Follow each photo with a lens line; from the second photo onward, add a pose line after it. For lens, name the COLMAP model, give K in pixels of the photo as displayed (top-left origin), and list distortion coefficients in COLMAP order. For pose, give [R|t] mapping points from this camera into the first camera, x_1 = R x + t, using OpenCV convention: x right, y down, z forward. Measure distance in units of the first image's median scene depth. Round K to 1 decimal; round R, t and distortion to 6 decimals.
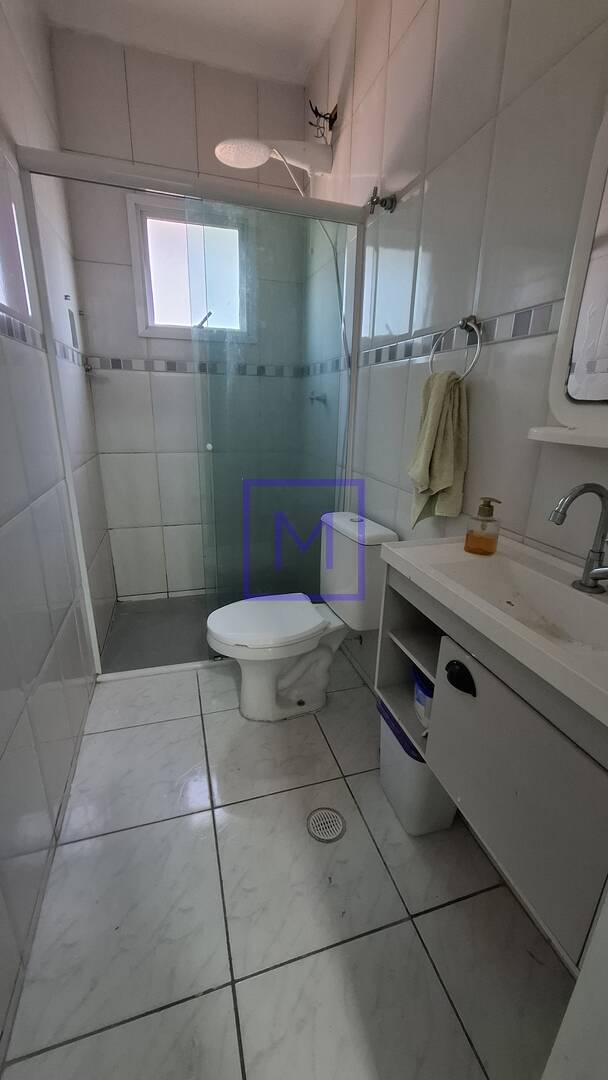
lens RADIAL K [[420.7, 0, 299.6], [0, 420.7, 540.9], [0, 0, 1]] dist [-0.009088, 0.000749]
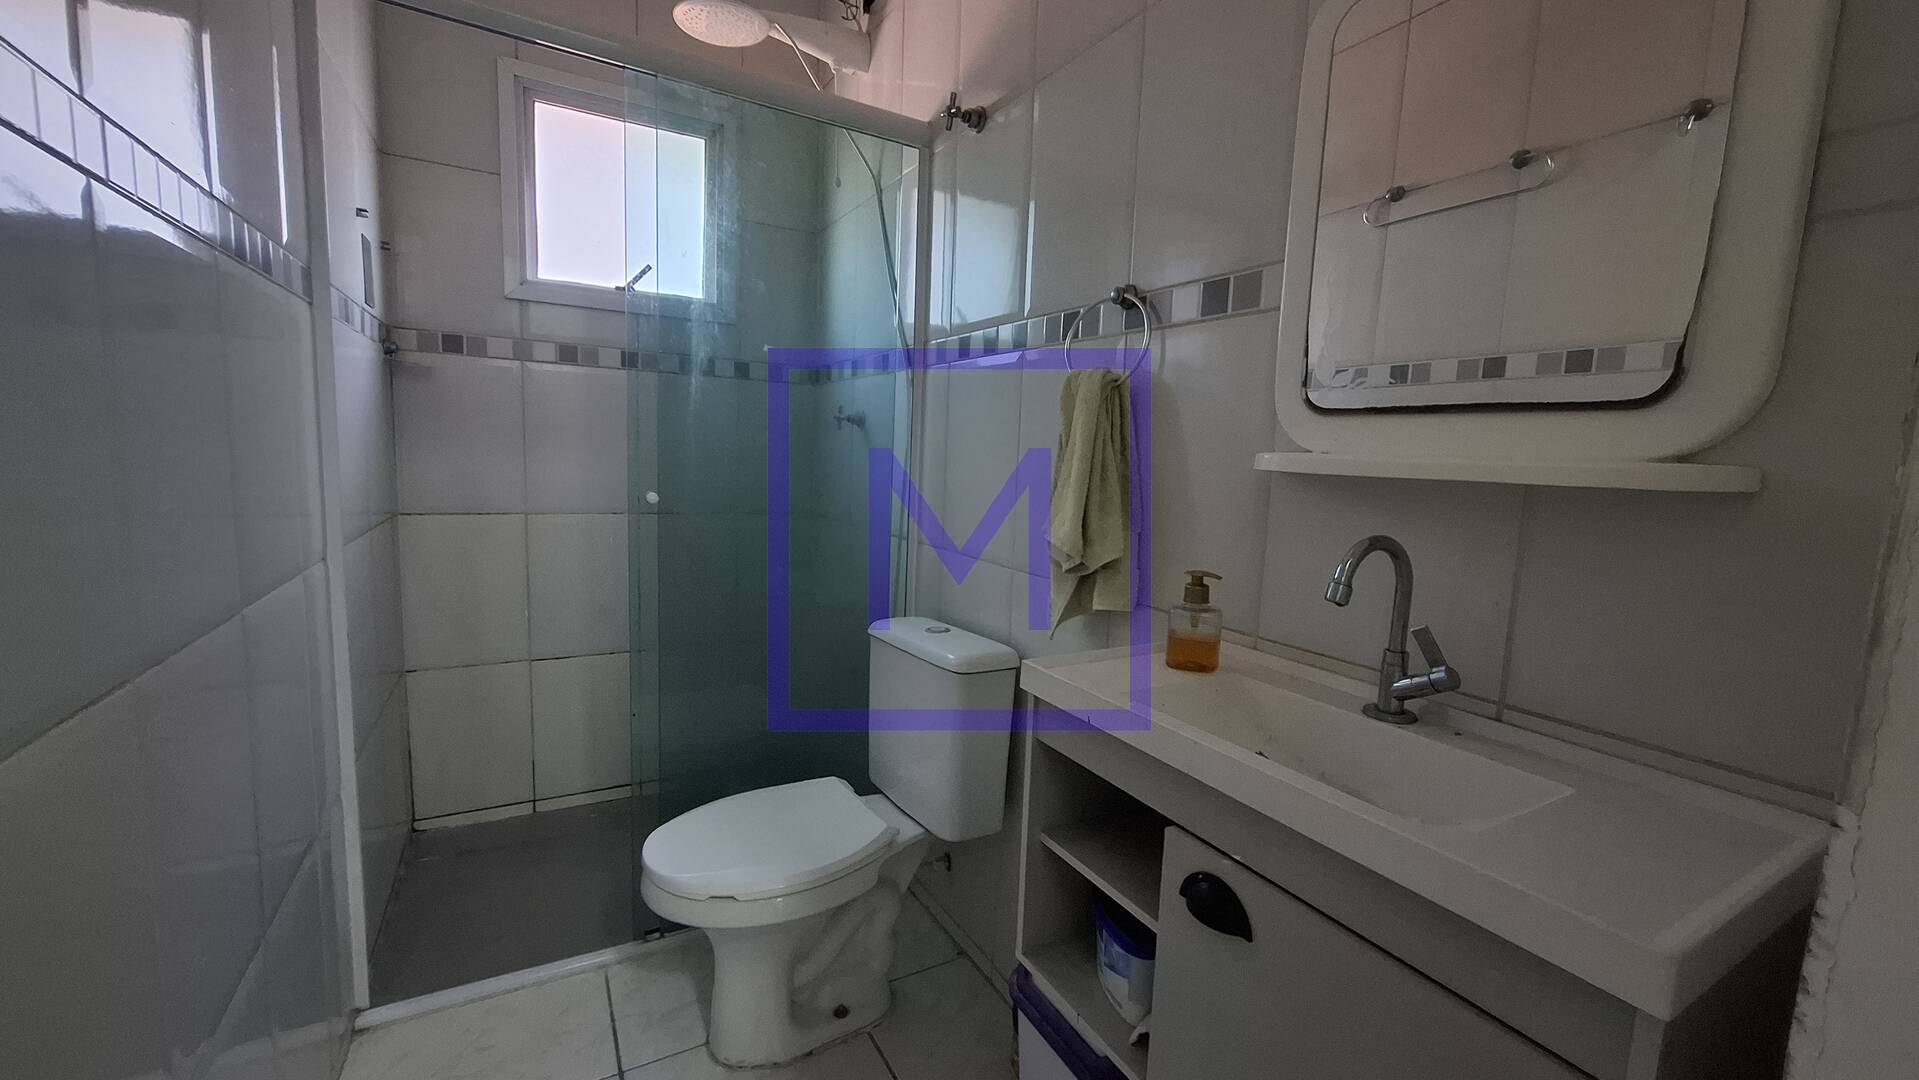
lens RADIAL K [[747.5, 0, 958.7], [0, 747.5, 537.5], [0, 0, 1]] dist [-0.009088, 0.000749]
pose [[0.972995, -0.006866, 0.230723, -0.058586], [0.050635, 0.981560, -0.184326, 0.013379], [-0.225203, 0.191031, 0.955401, 0.043739]]
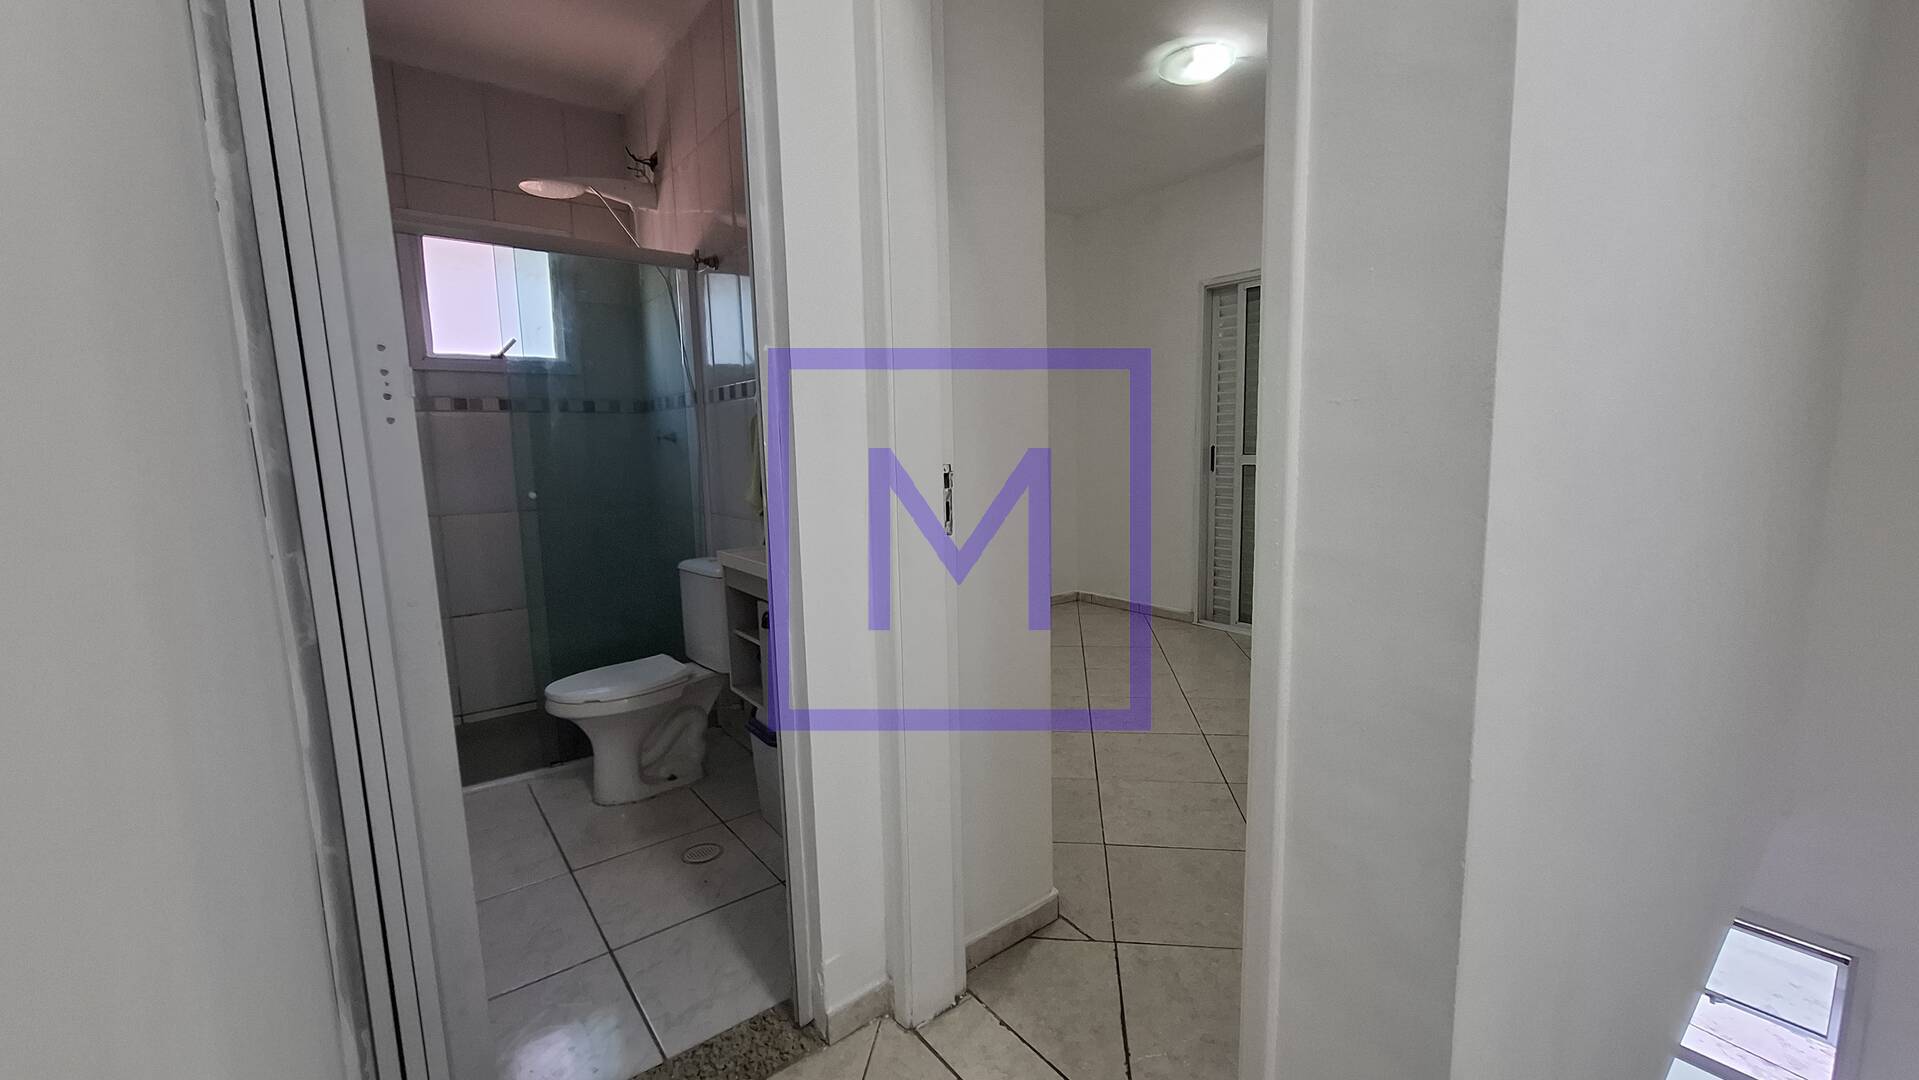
lens RADIAL K [[747.5, 0, 962.5], [0, 747.5, 538.5], [0, 0, 1]] dist [-0.009088, 0.000749]
pose [[0.928400, -0.087505, 0.361133, 0.045654], [0.152508, 0.975980, -0.155580, 0.233954], [-0.338844, 0.199516, 0.919444, -0.686894]]
